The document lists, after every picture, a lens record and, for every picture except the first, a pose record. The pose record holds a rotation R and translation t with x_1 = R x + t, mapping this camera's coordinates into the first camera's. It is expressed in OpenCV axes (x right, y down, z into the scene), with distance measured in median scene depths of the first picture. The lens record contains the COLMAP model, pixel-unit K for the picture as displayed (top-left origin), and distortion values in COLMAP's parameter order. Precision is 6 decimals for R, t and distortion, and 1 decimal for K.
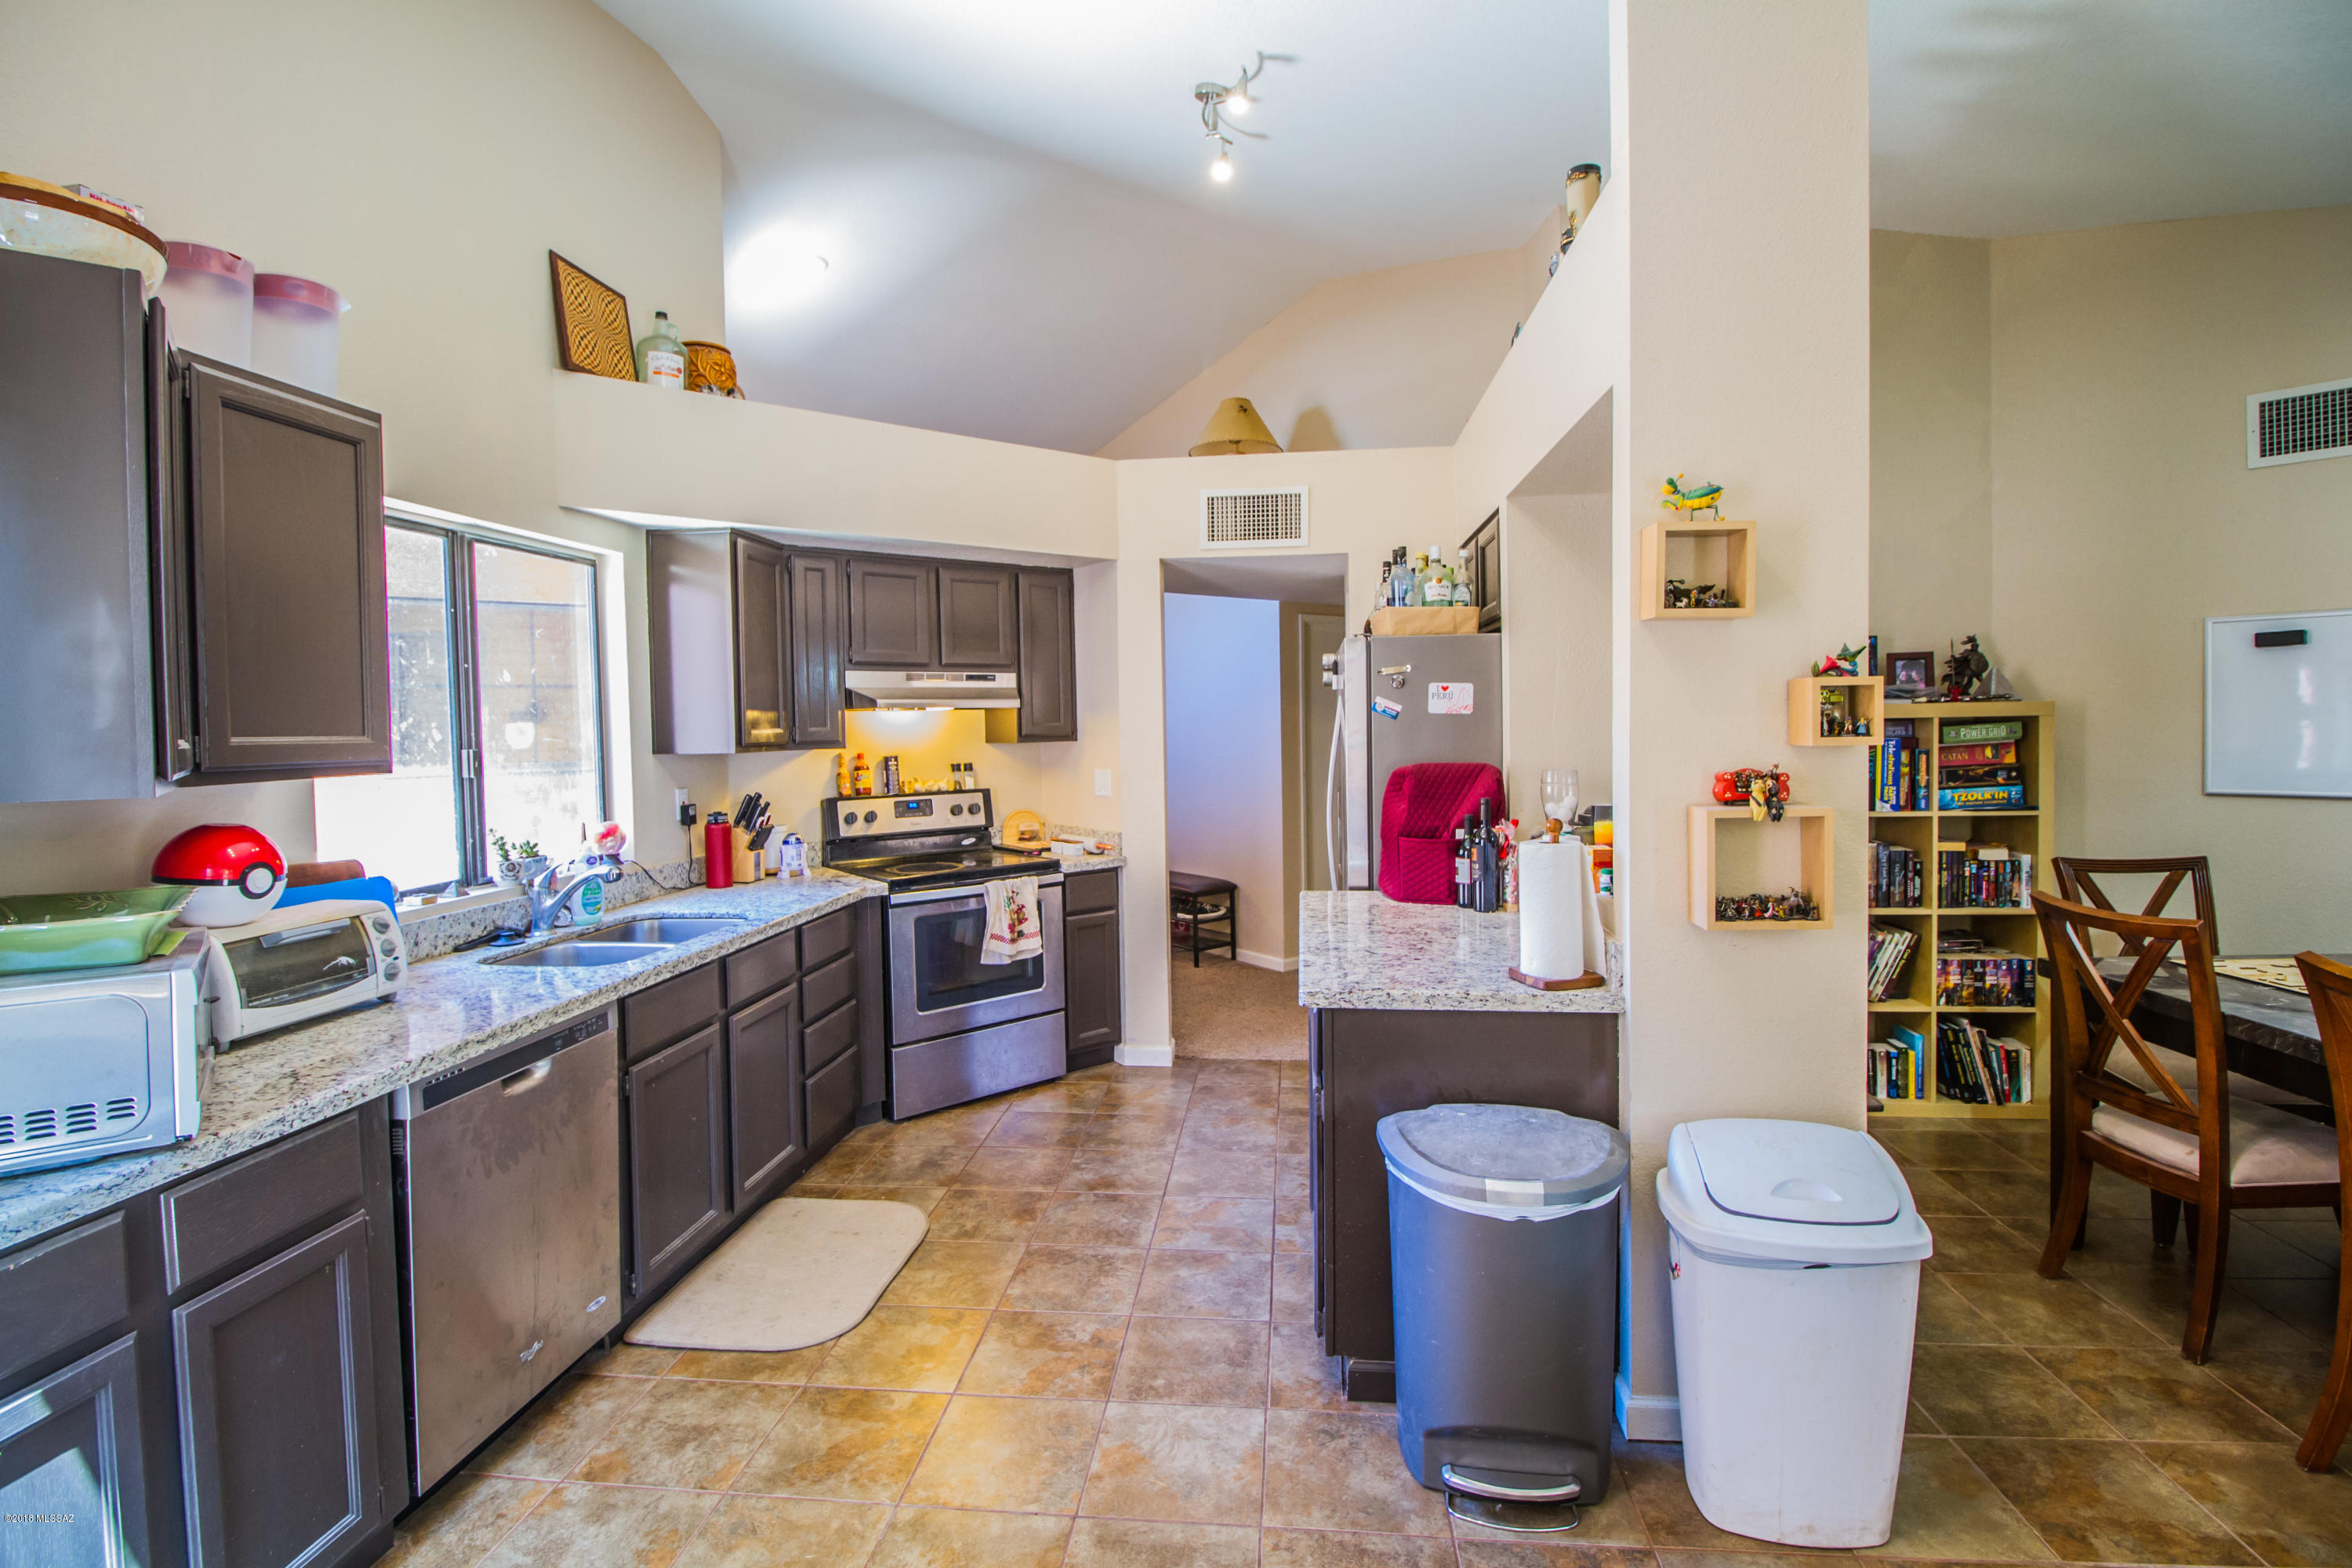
lens RADIAL K [[1089.8, 0, 1173.1], [0, 1089.8, 753.2], [0, 0, 1]] dist [-0.001445, -0.011842]
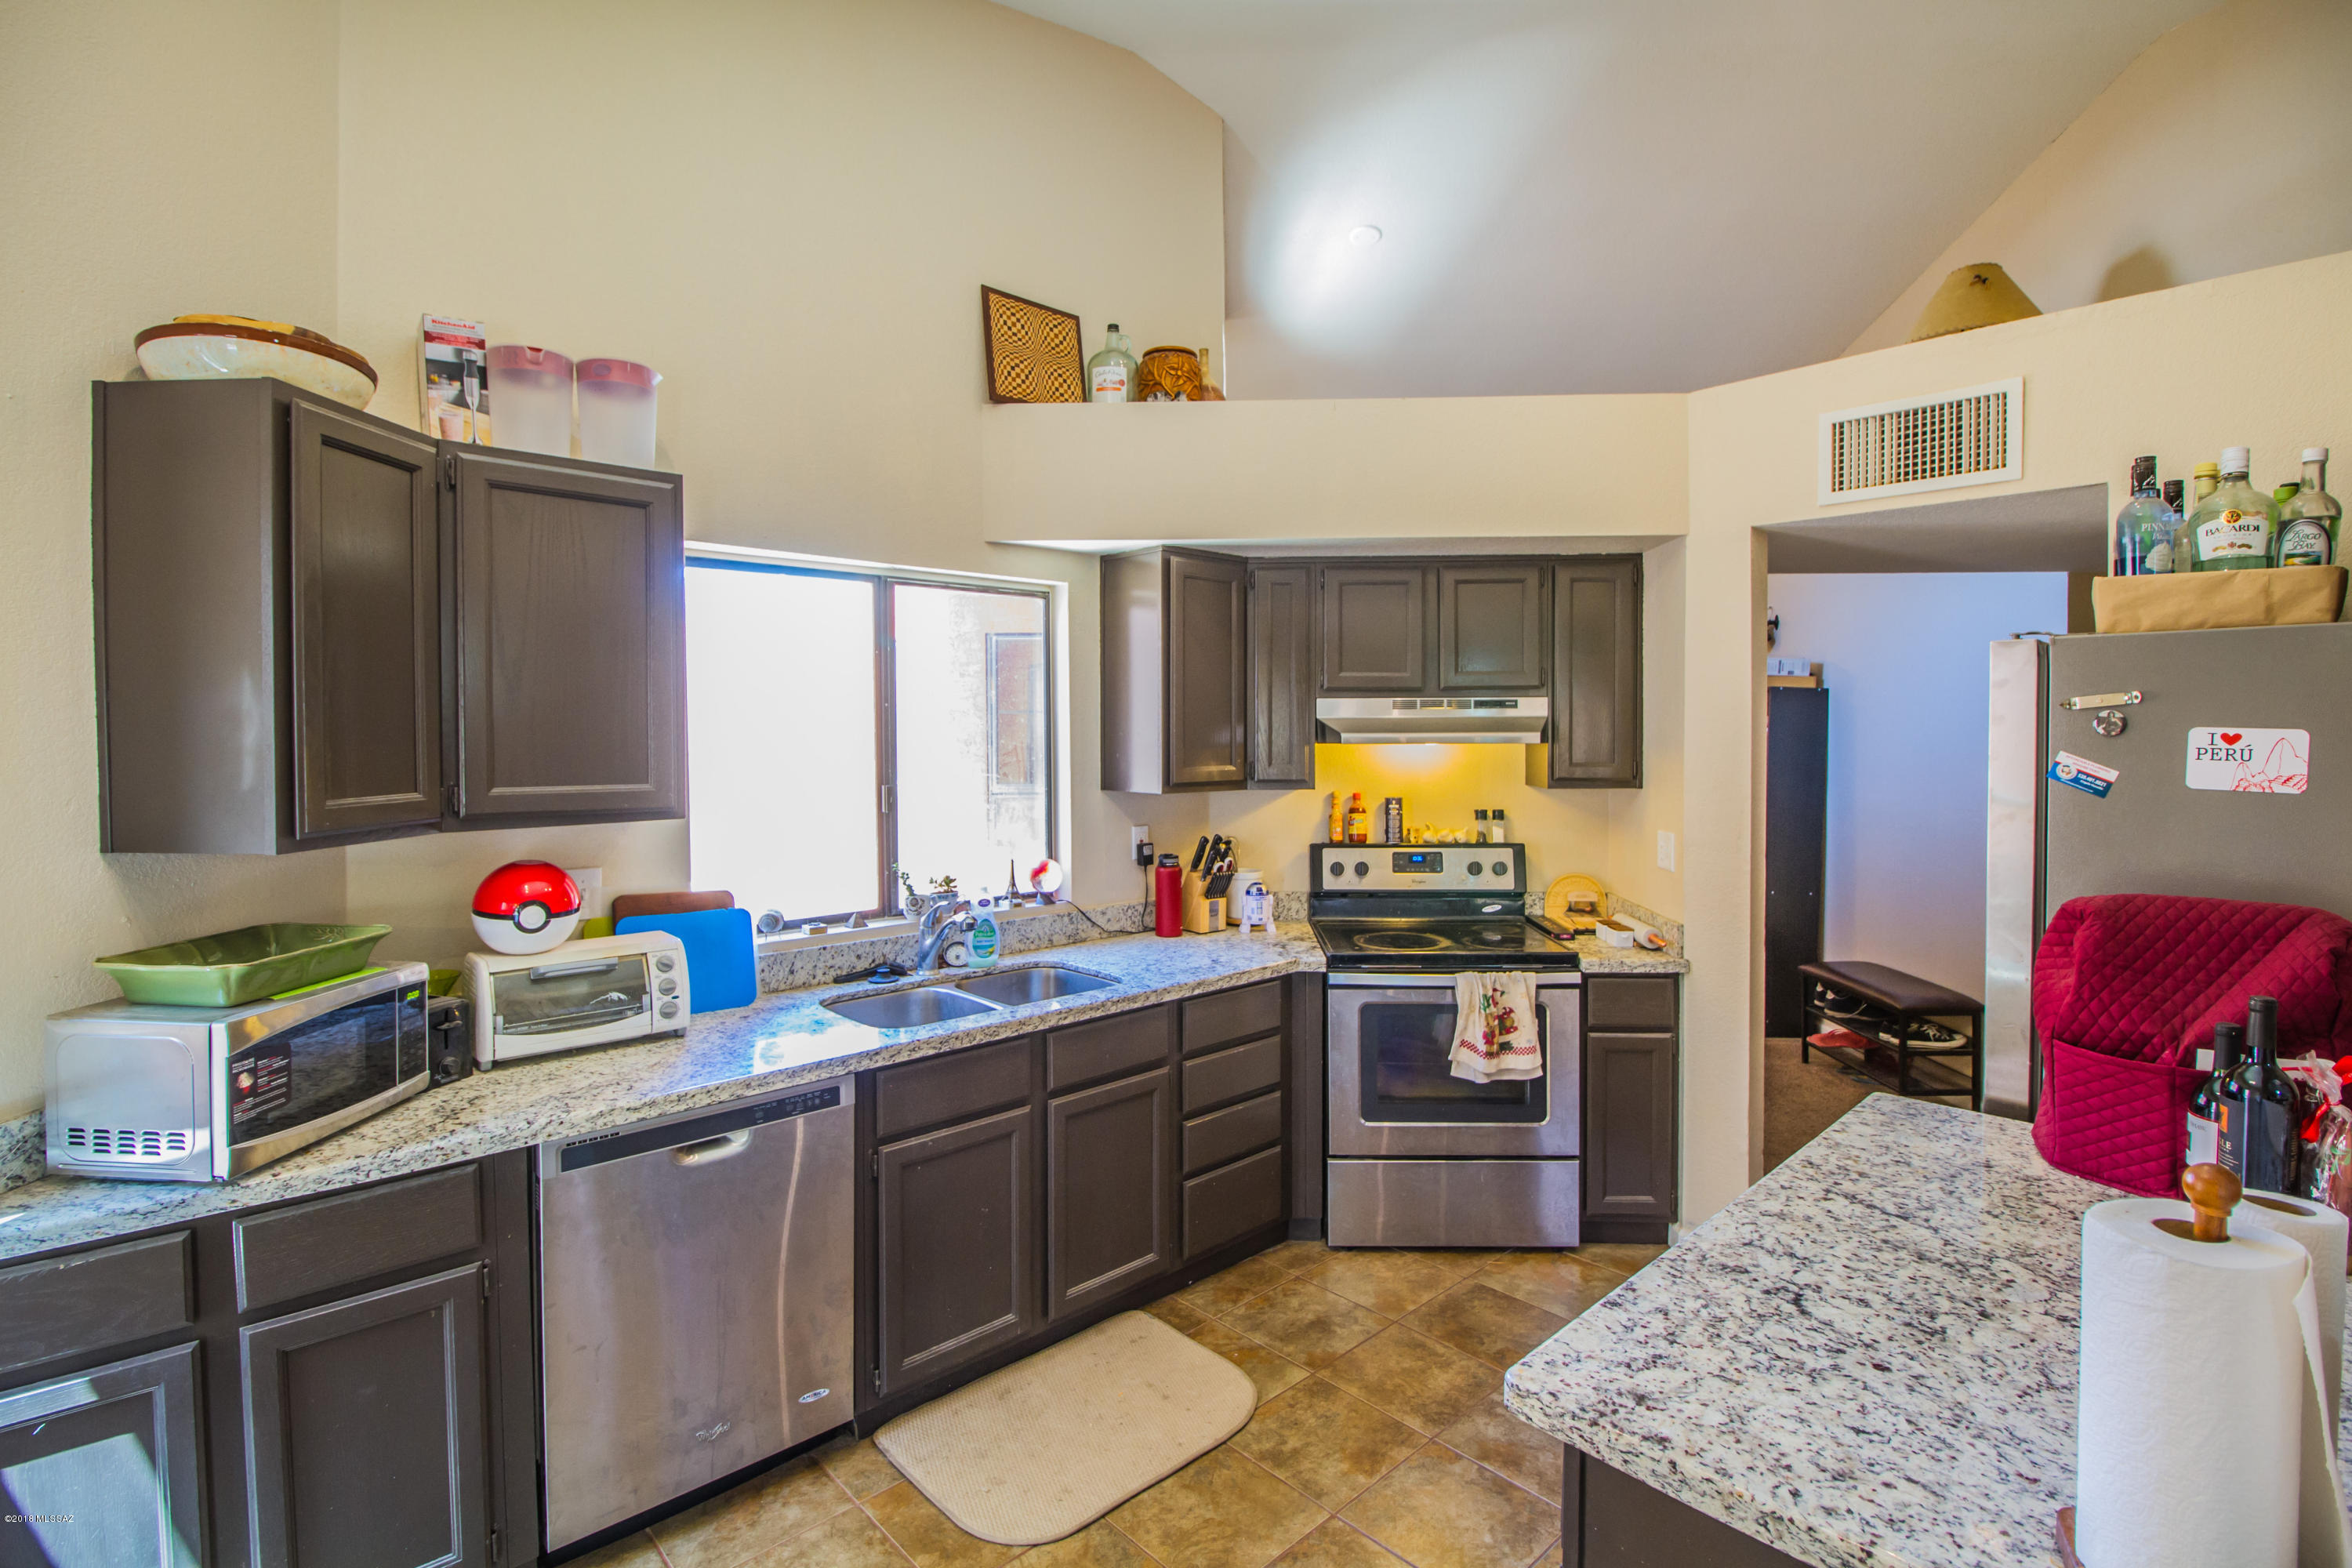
lens RADIAL K [[1089.8, 0, 1173.1], [0, 1089.8, 753.2], [0, 0, 1]] dist [-0.001445, -0.011842]
pose [[0.756930, 0.027300, -0.652926, 0.187679], [-0.029145, 0.999543, 0.008005, -0.039452], [0.652846, 0.012970, 0.757380, 0.303713]]
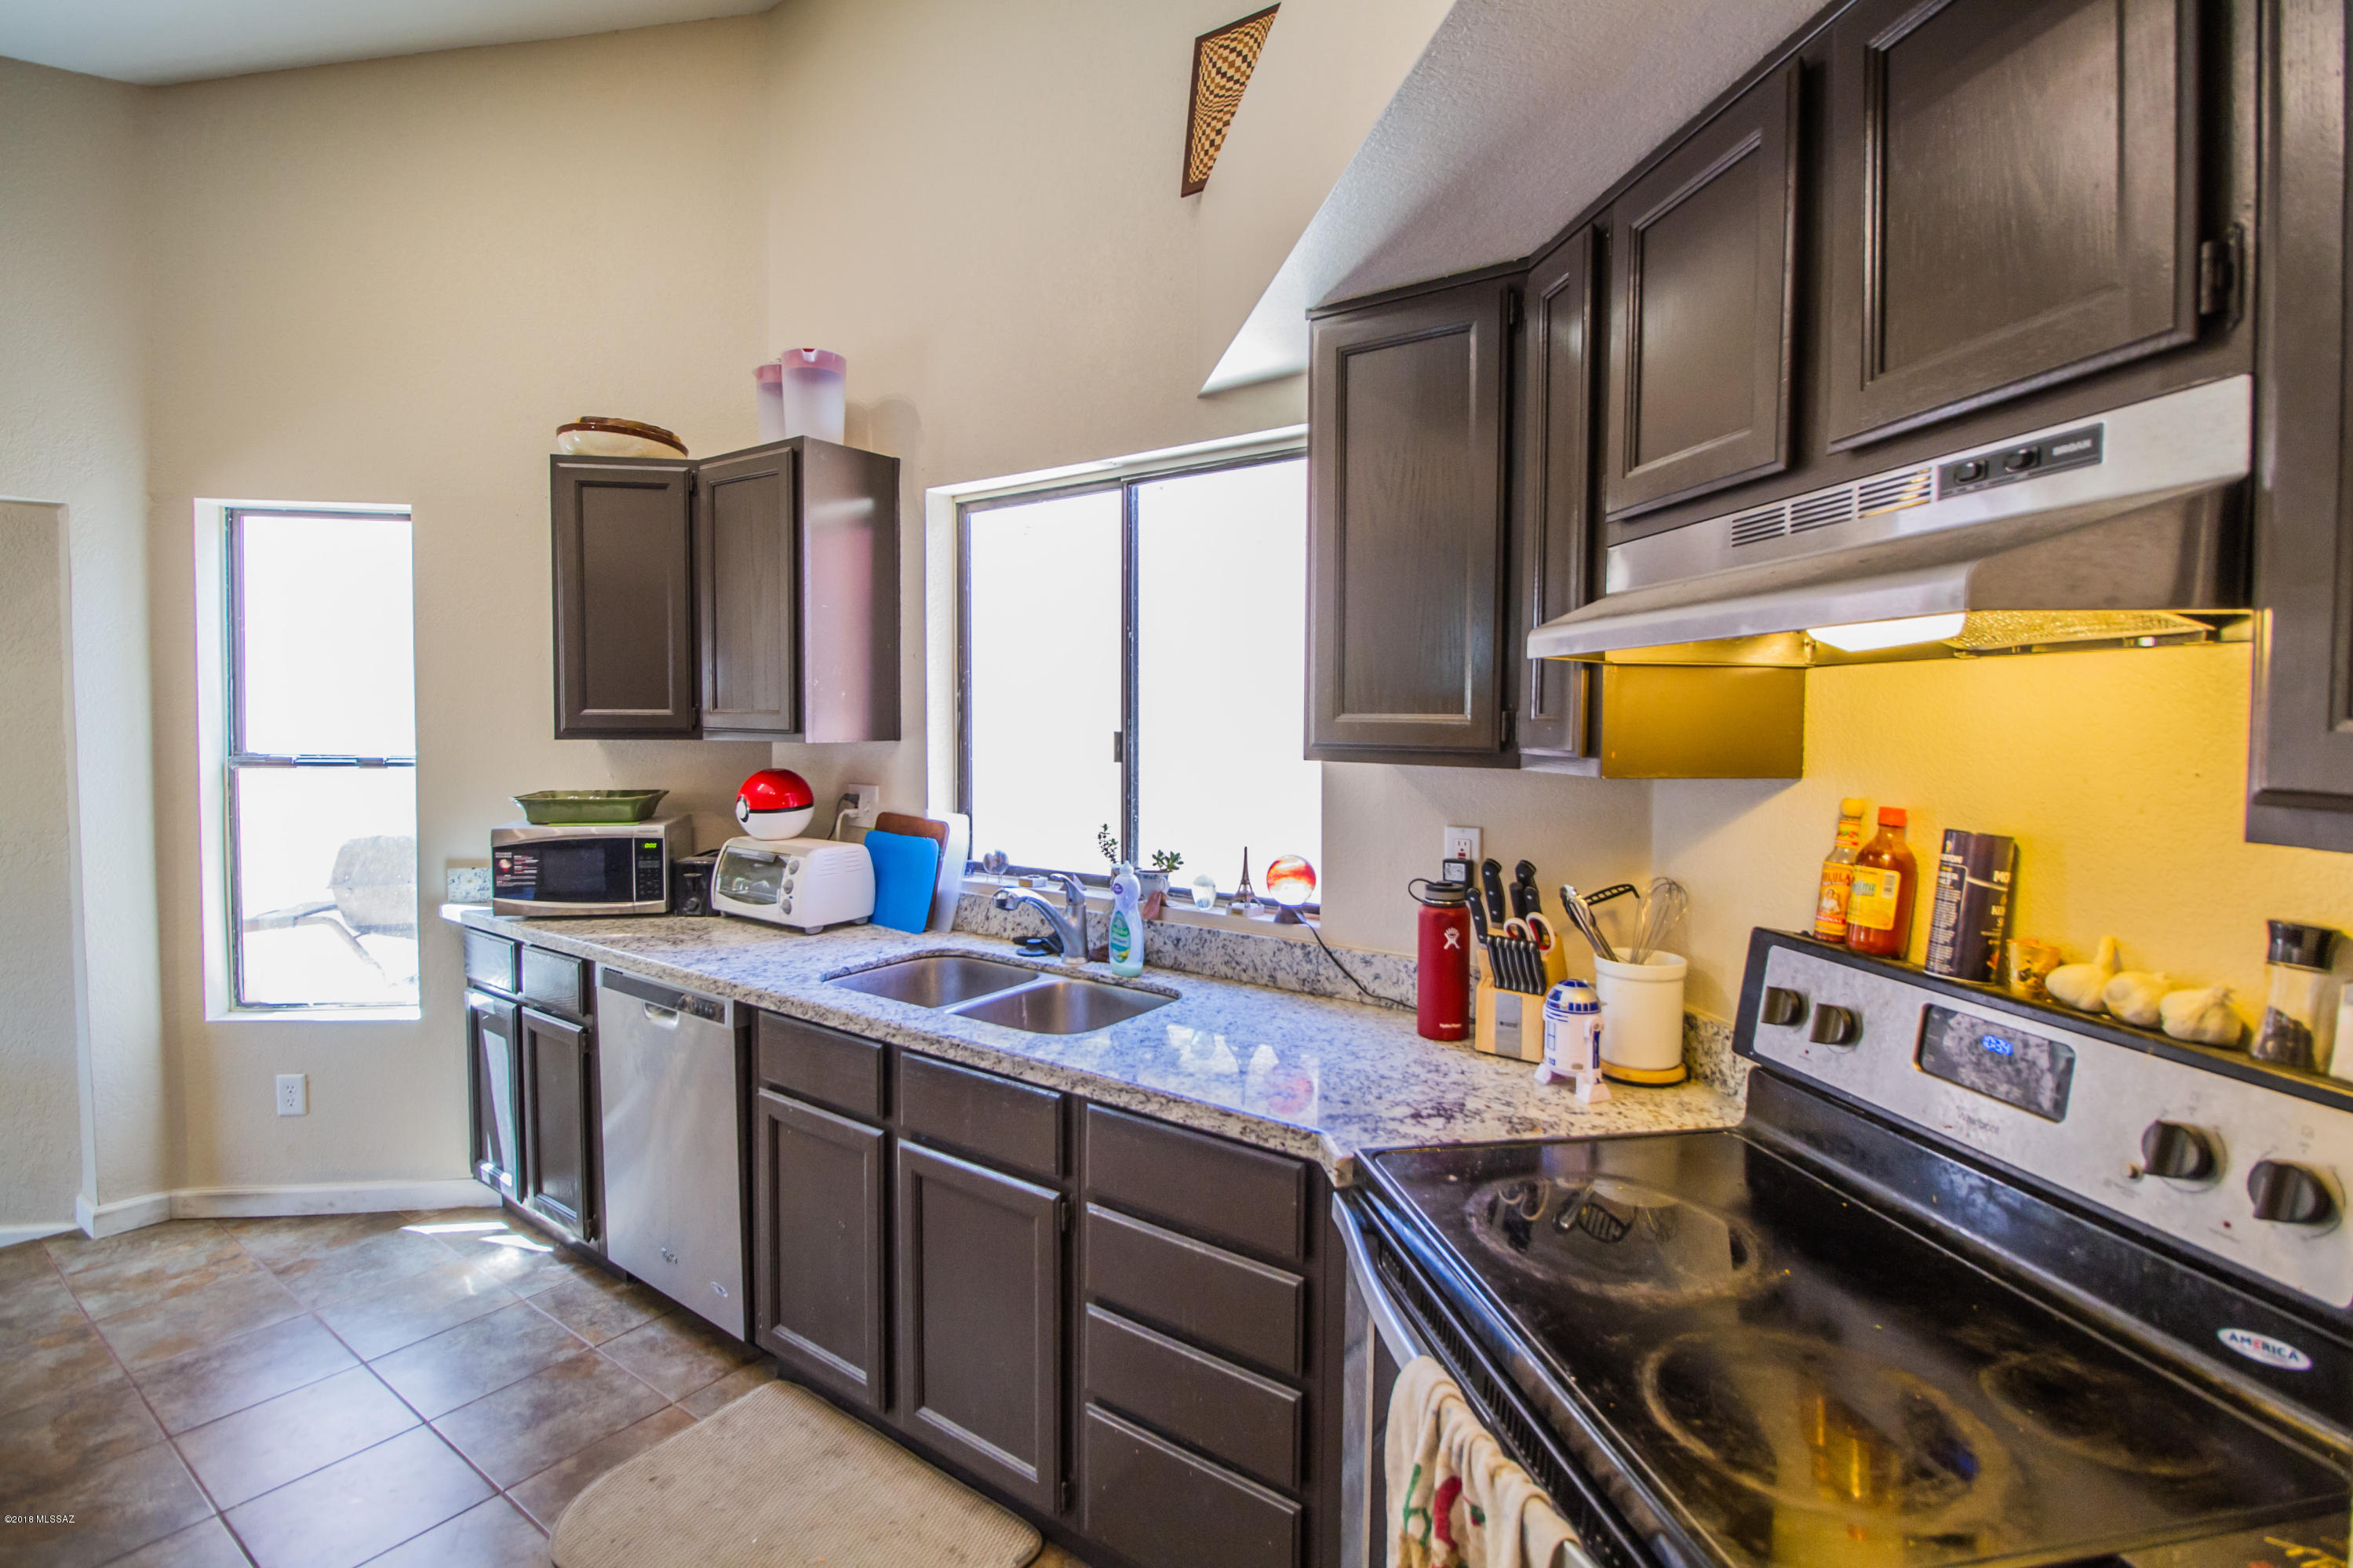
lens RADIAL K [[1090.1, 0, 1173.6], [0, 1090.1, 753.2], [0, 0, 1]] dist [-0.001445, -0.011842]
pose [[-0.486498, 0.045001, -0.872522, 0.067346], [-0.024747, 0.997562, 0.065249, -0.033680], [0.873331, 0.053335, -0.484198, 1.137661]]
